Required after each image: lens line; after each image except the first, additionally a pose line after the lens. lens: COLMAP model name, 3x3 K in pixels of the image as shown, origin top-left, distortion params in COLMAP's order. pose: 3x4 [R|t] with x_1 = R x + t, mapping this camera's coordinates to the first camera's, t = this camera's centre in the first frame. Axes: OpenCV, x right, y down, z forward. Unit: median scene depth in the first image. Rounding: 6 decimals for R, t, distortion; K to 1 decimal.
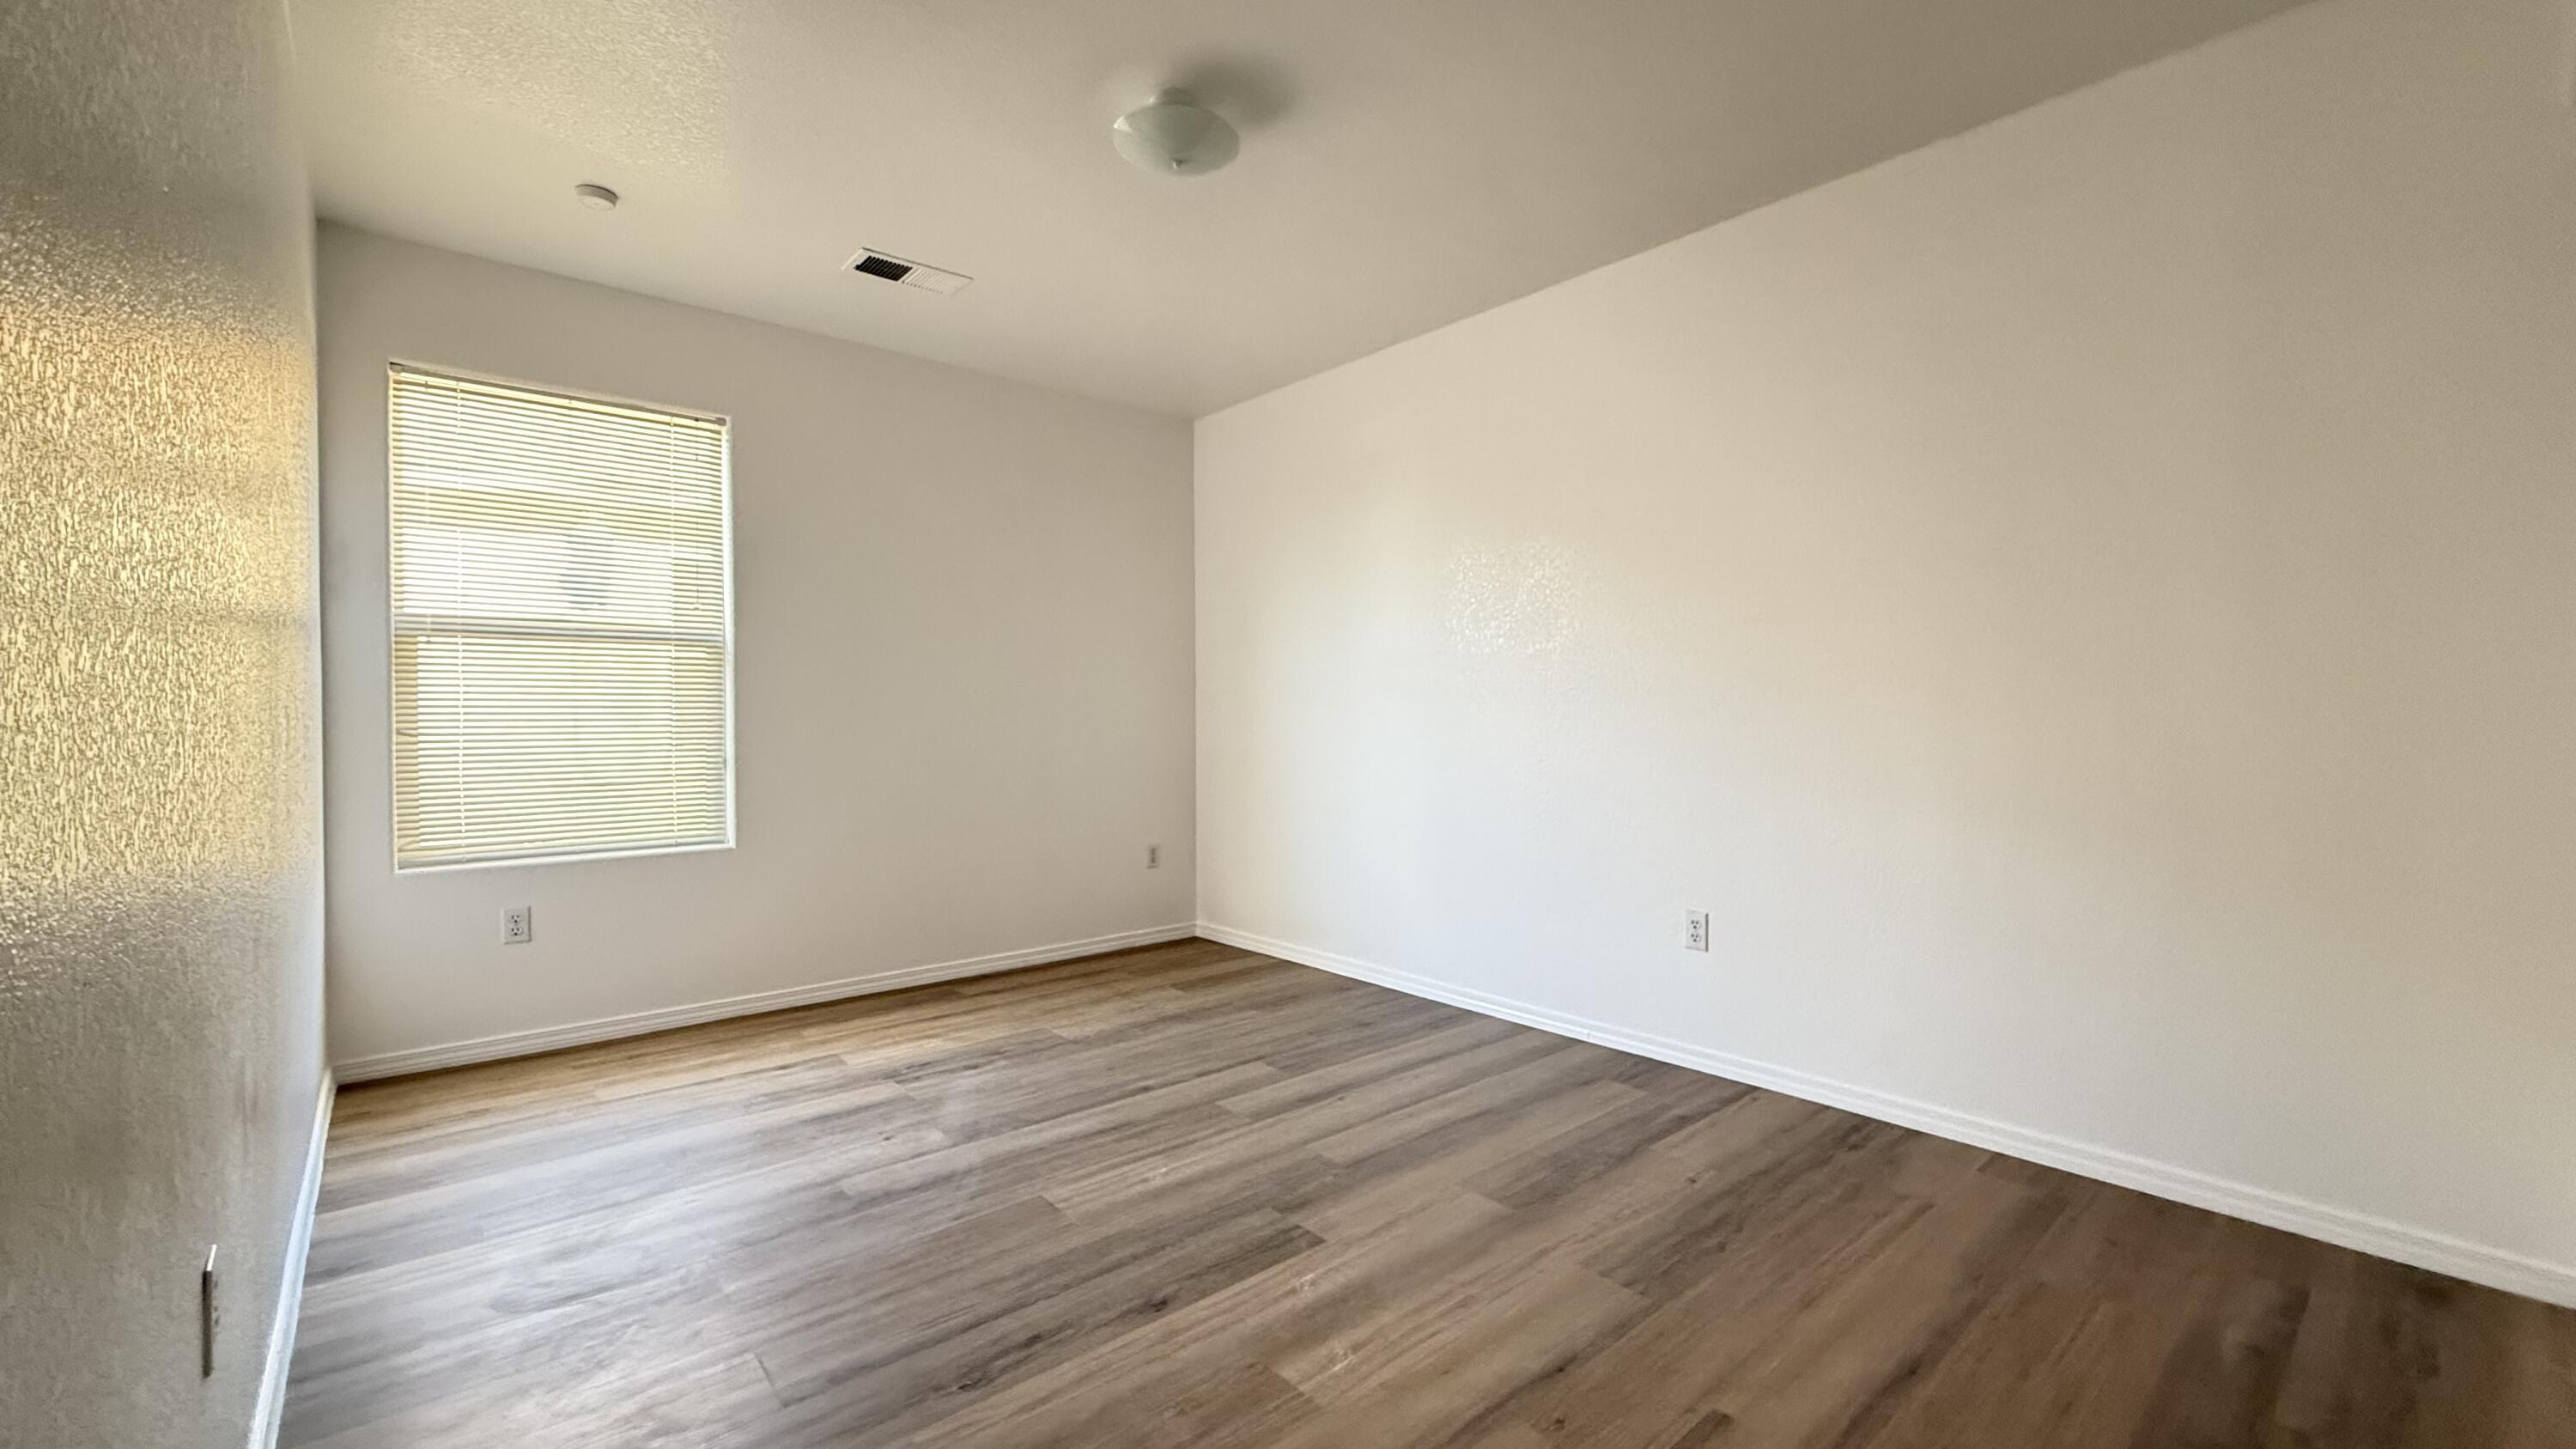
lens RADIAL K [[1025.8, 0, 1288.9], [0, 1025.8, 731.1], [0, 0, 1]] dist [0.001276, -0.000069]
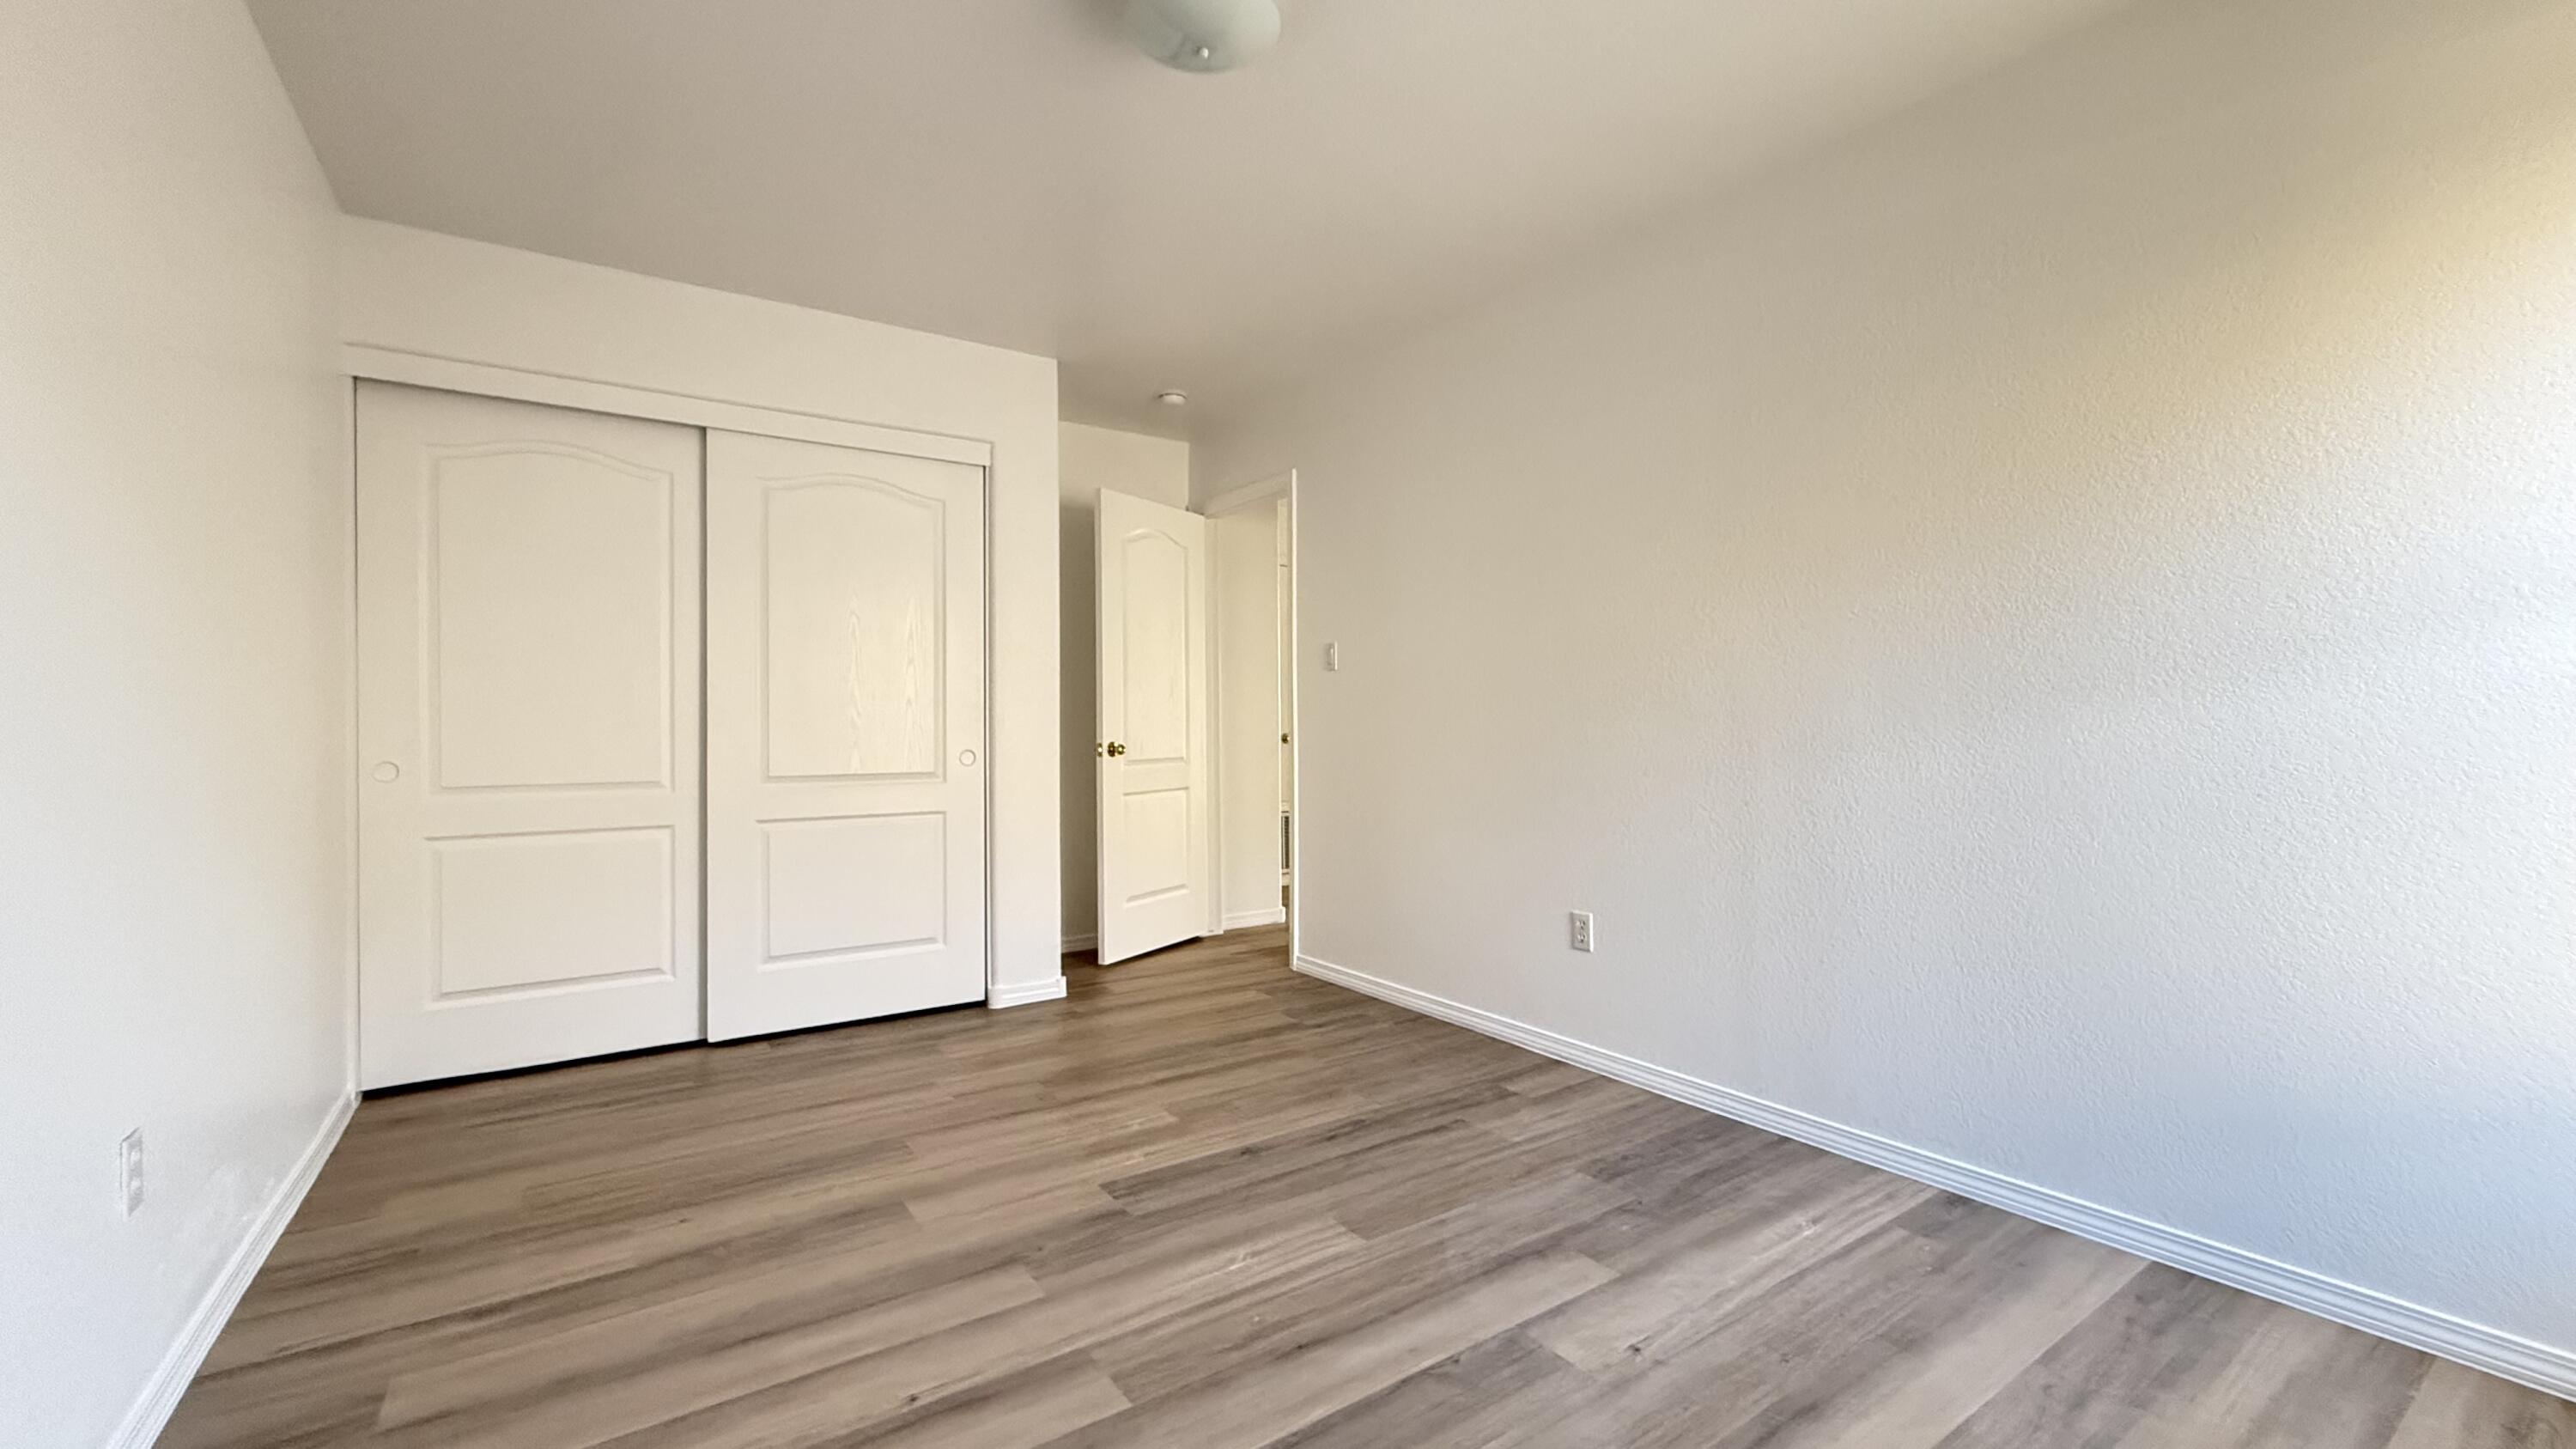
lens RADIAL K [[1025.8, 0, 1279.7], [0, 1025.8, 726.6], [0, 0, 1]] dist [0.001276, -0.000069]
pose [[-0.992507, 0.014165, 0.121366, -0.288185], [0.016400, 0.999713, 0.017437, -0.026787], [-0.121085, 0.019297, -0.992455, 1.962416]]
